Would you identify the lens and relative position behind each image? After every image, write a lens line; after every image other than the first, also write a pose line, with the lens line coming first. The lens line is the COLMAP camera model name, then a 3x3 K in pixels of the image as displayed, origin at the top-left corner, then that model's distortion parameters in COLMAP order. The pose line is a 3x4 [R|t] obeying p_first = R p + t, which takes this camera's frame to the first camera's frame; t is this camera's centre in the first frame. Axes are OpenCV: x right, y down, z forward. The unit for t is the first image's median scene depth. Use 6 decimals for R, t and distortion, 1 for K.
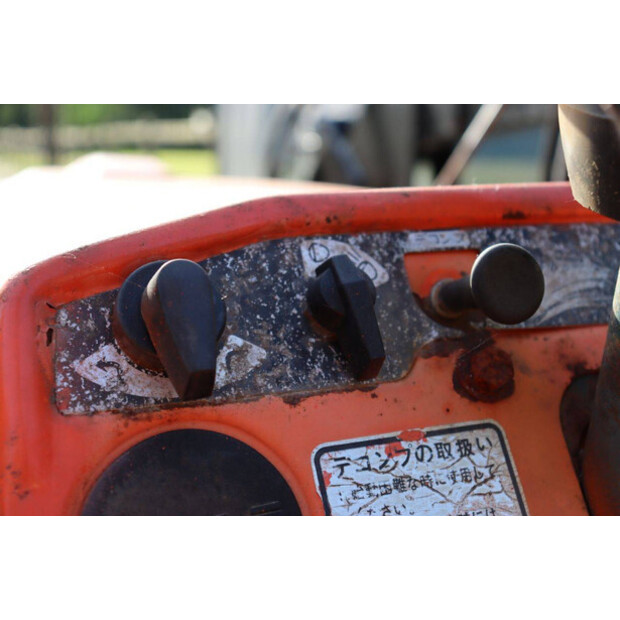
lens RADIAL K [[924.4, 0, 309.0], [0, 924.4, 309.6], [0, 0, 1]] dist [0.004072, 0.000000]
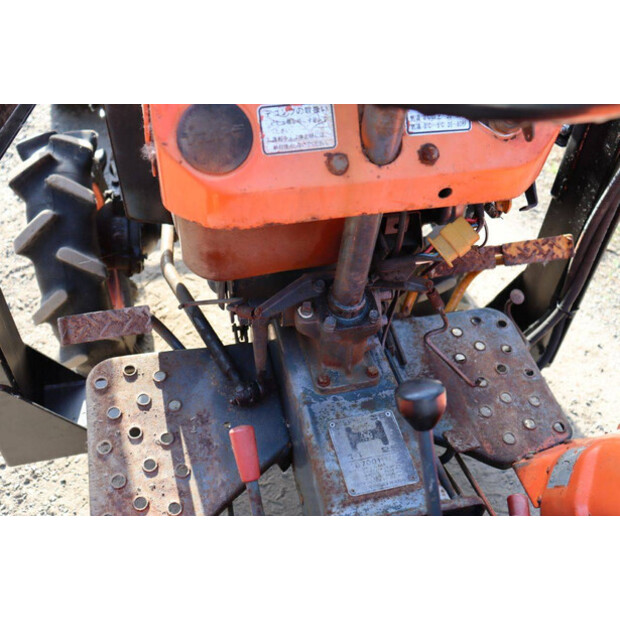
lens RADIAL K [[611.6, 0, 305.7], [0, 611.6, 306.8], [0, 0, 1]] dist [-0.084654, 0.000000]
pose [[0.988150, 0.127335, -0.085701, 0.370575], [-0.059993, 0.834352, 0.547957, -0.350761], [0.141279, -0.536323, 0.832105, -0.825889]]
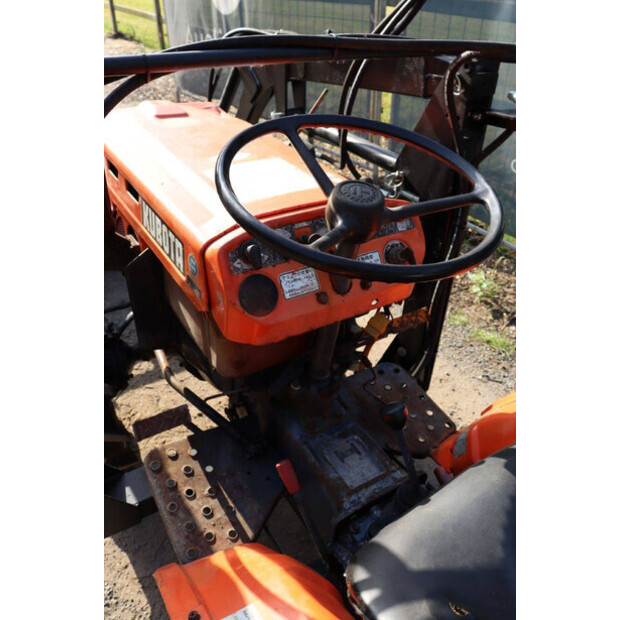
lens RADIAL K [[525.1, 0, 309.8], [0, 525.1, 311.1], [0, 0, 1]] dist [-0.132293, 0.005941]
pose [[0.986233, -0.060505, 0.153892, -0.275537], [-0.008790, 0.910156, 0.414171, -0.855481], [-0.165125, -0.409822, 0.897095, -1.692138]]
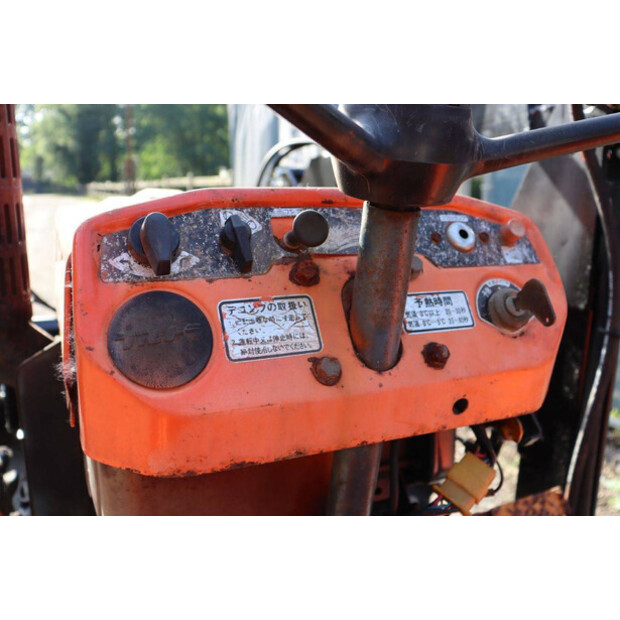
lens RADIAL K [[586.1, 0, 313.0], [0, 586.1, 309.7], [0, 0, 1]] dist [-0.112177, 0.000000]
pose [[0.999543, 0.011889, 0.027781, 0.181181], [-0.012617, 0.999577, 0.026208, 0.123954], [-0.027458, -0.026547, 0.999270, -0.367591]]
